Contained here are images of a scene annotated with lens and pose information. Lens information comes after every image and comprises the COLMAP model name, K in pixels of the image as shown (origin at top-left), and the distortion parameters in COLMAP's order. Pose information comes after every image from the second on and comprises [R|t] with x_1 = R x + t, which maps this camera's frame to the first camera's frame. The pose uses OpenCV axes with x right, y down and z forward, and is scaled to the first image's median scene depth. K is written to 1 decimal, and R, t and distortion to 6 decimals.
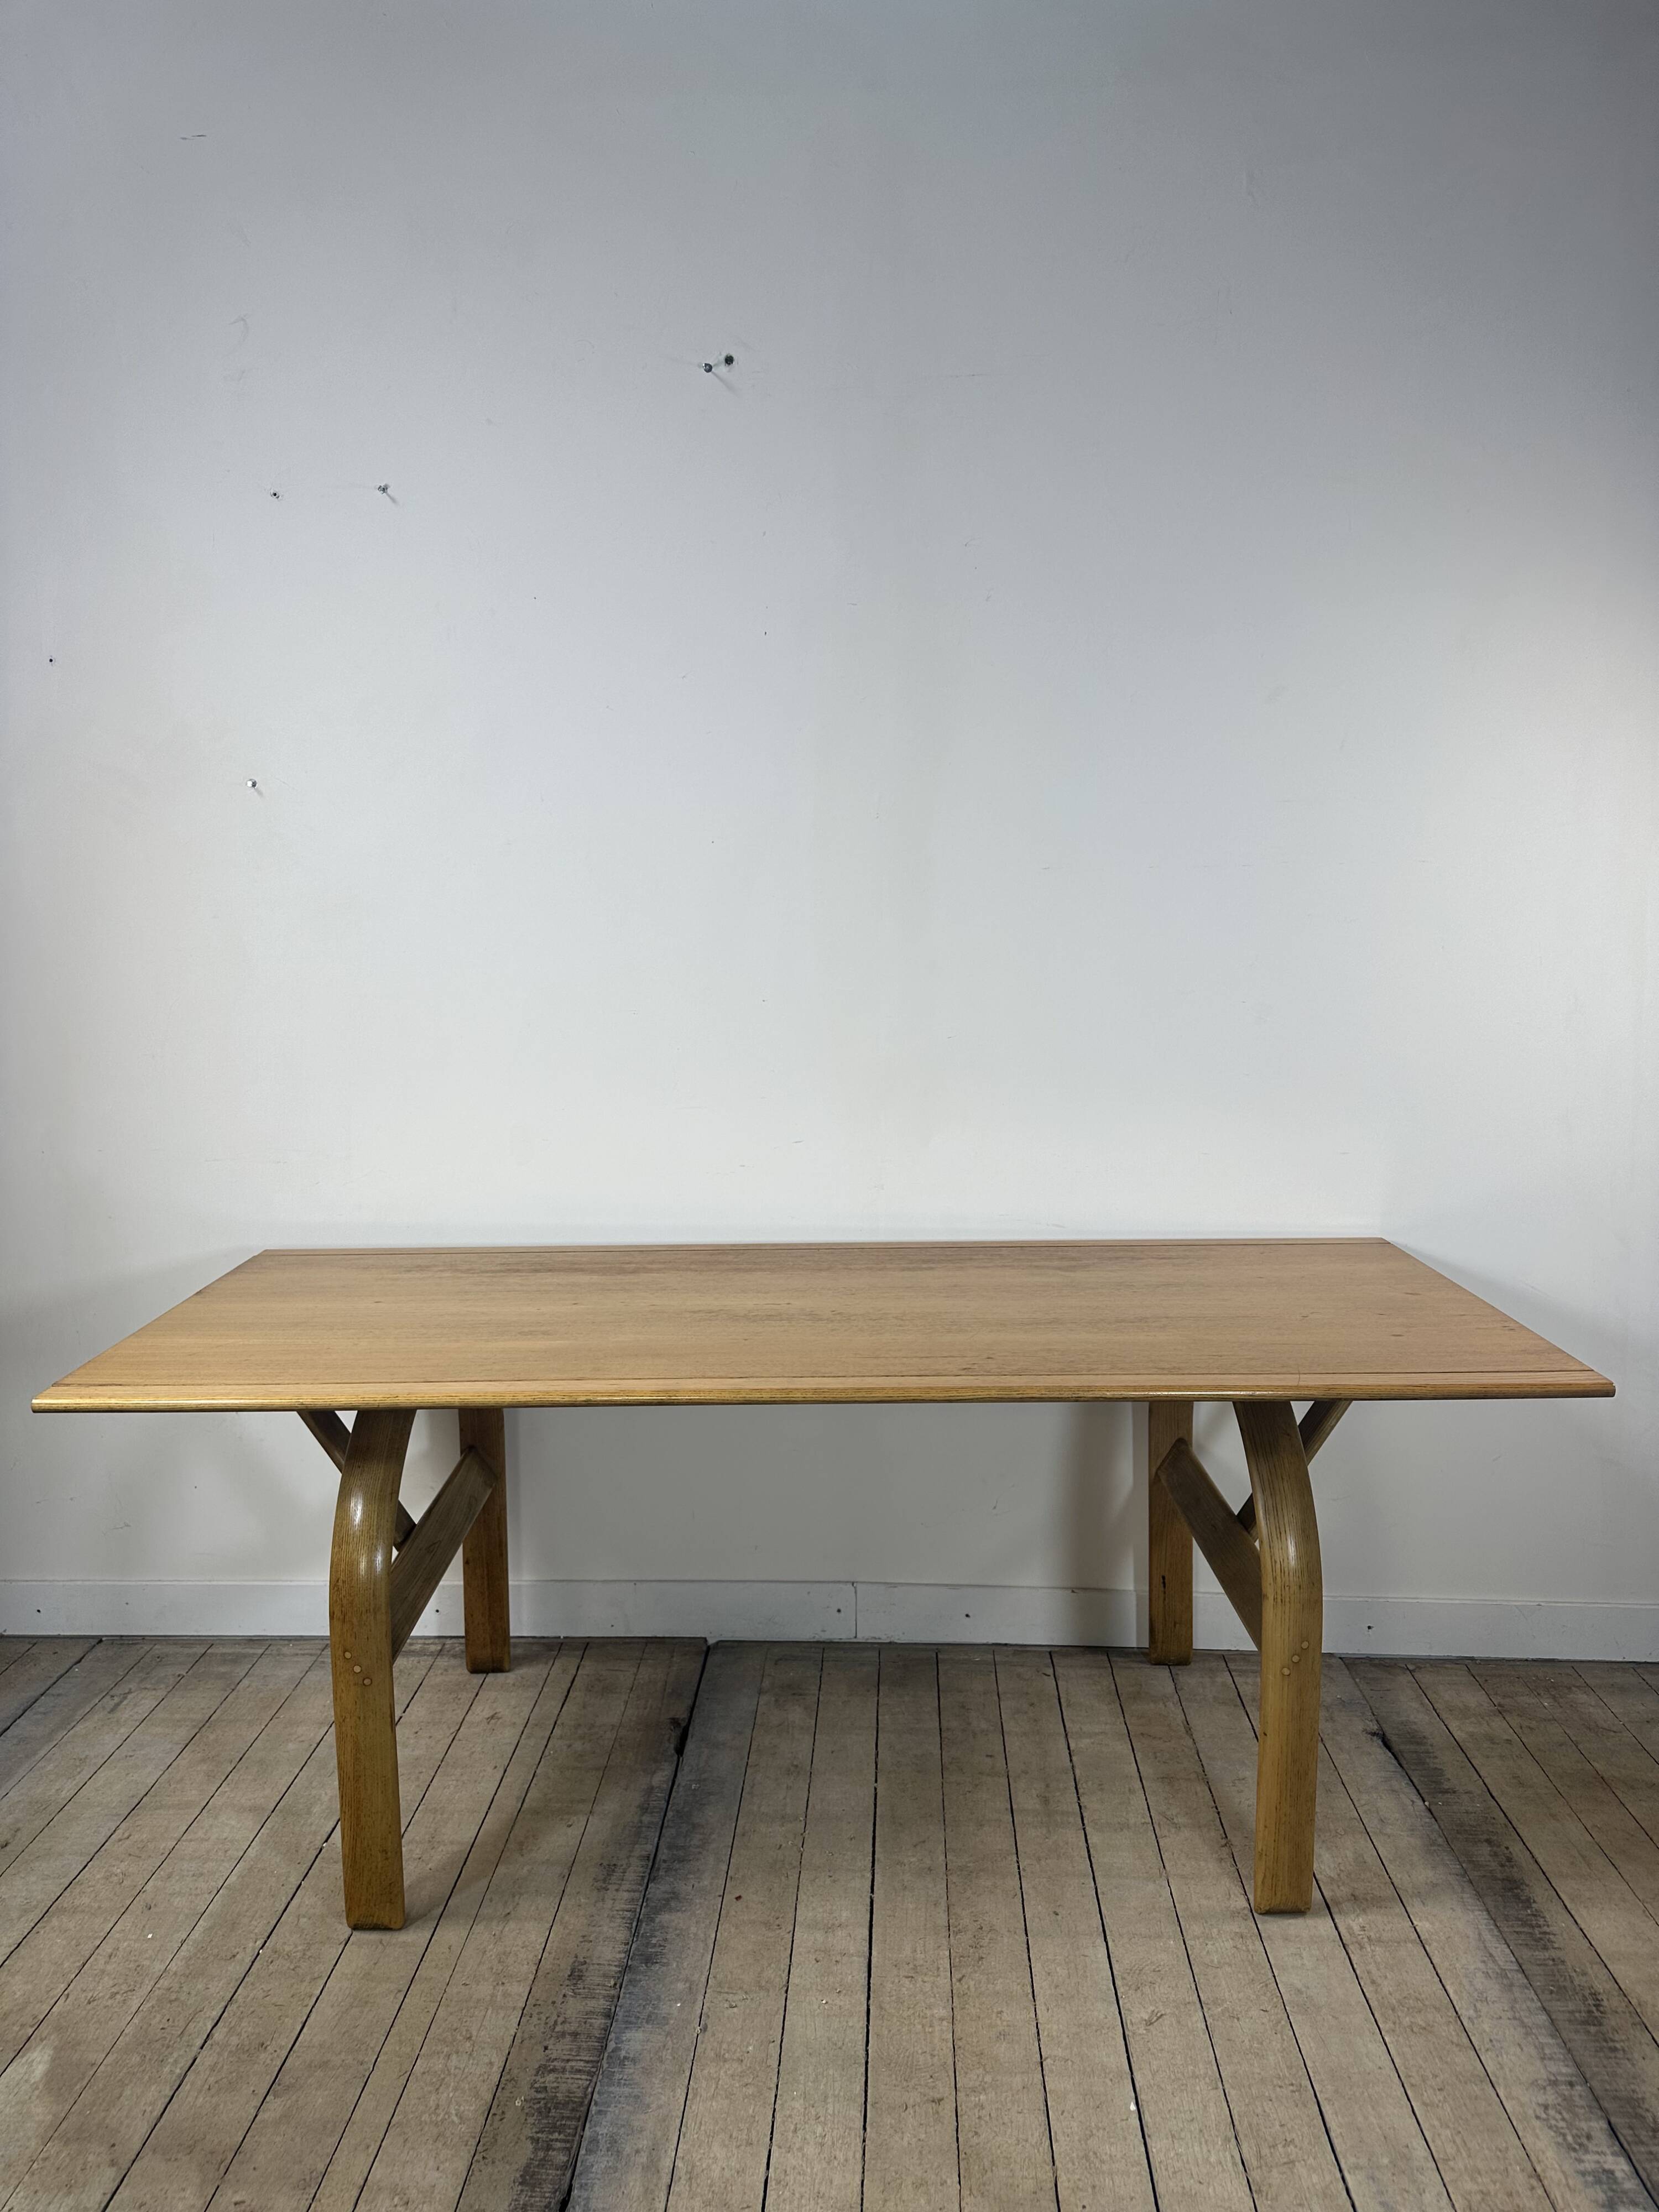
lens RADIAL K [[1588.4, 0, 819.0], [0, 1588.4, 1094.9], [0, 0, 1]] dist [0.013070, -0.017058]
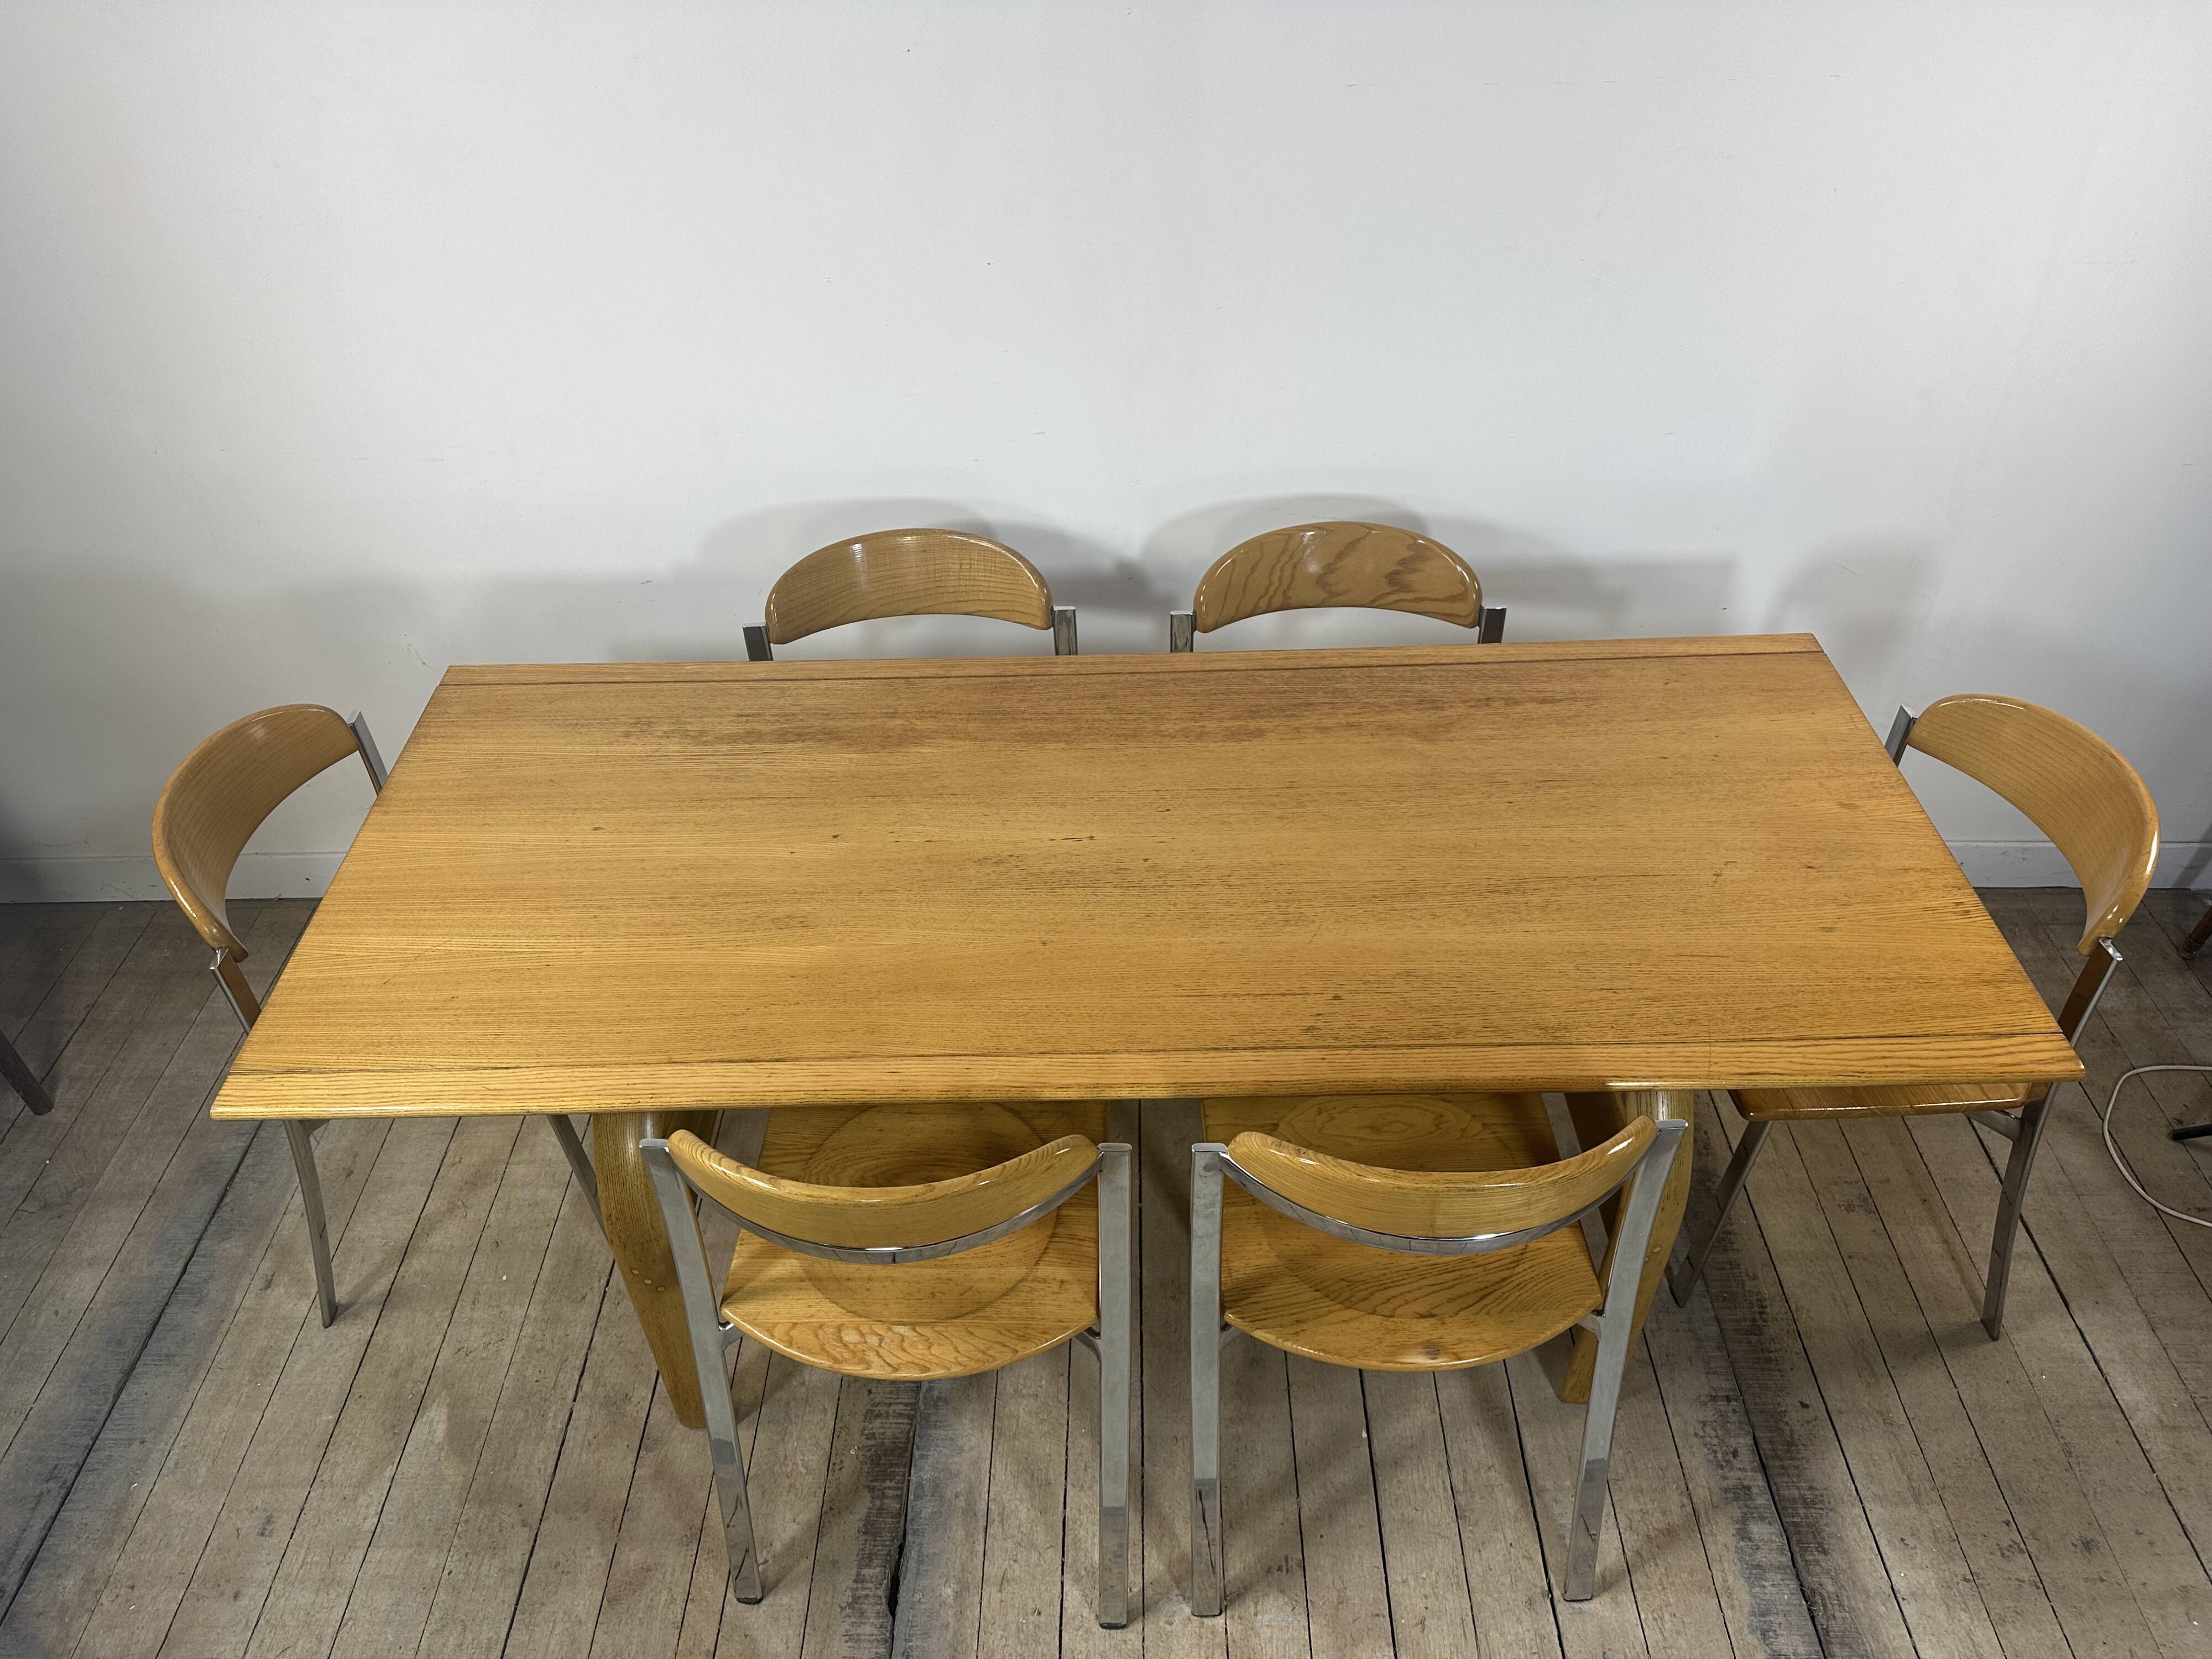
lens RADIAL K [[1588.4, 0, 1098.8], [0, 1588.4, 828.2], [0, 0, 1]] dist [0.013070, -0.017058]
pose [[0.999090, -0.036925, 0.021355, -0.011061], [0.019058, 0.834304, 0.550975, -0.367149], [-0.038161, -0.550066, 0.834249, 0.224849]]
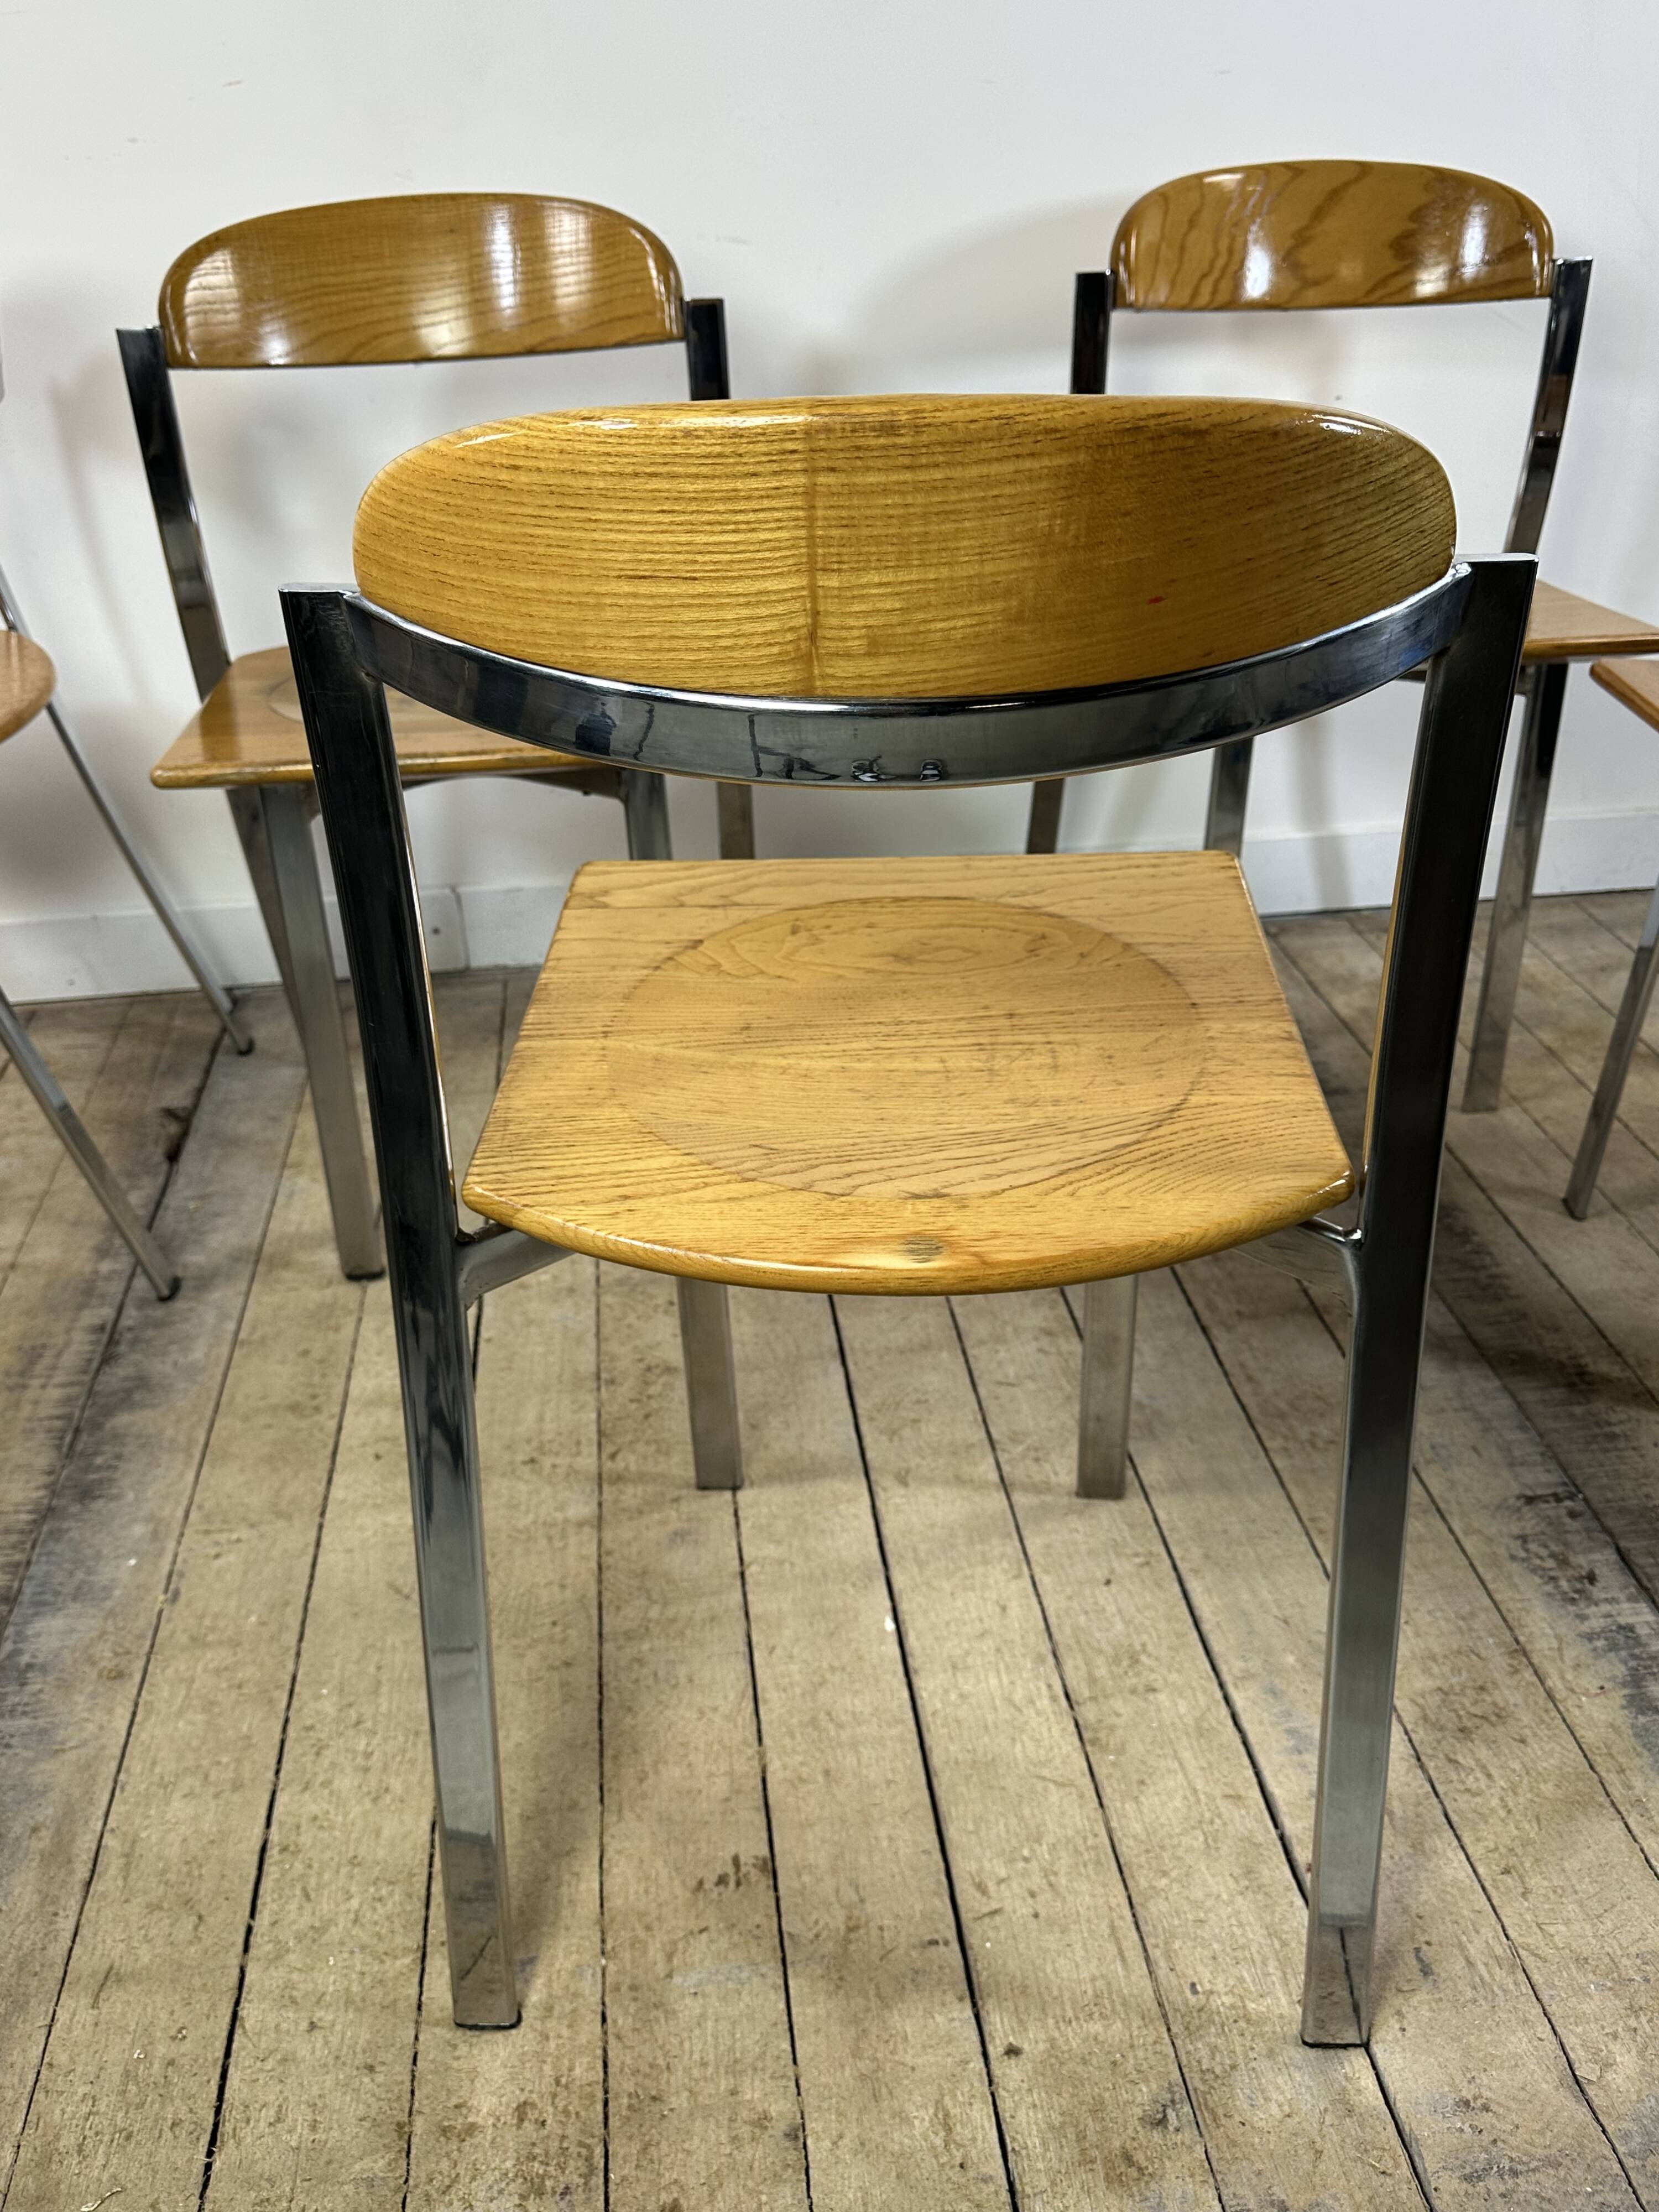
lens RADIAL K [[1799.3, 0, 827.4], [0, 1799.3, 1112.9], [0, 0, 1]] dist [0.052993, -0.087083]
pose [[0.984851, -0.103398, 0.139205, 0.086280], [0.040851, 0.918526, 0.393245, 0.159568], [-0.168525, -0.381601, 0.908834, 0.396391]]
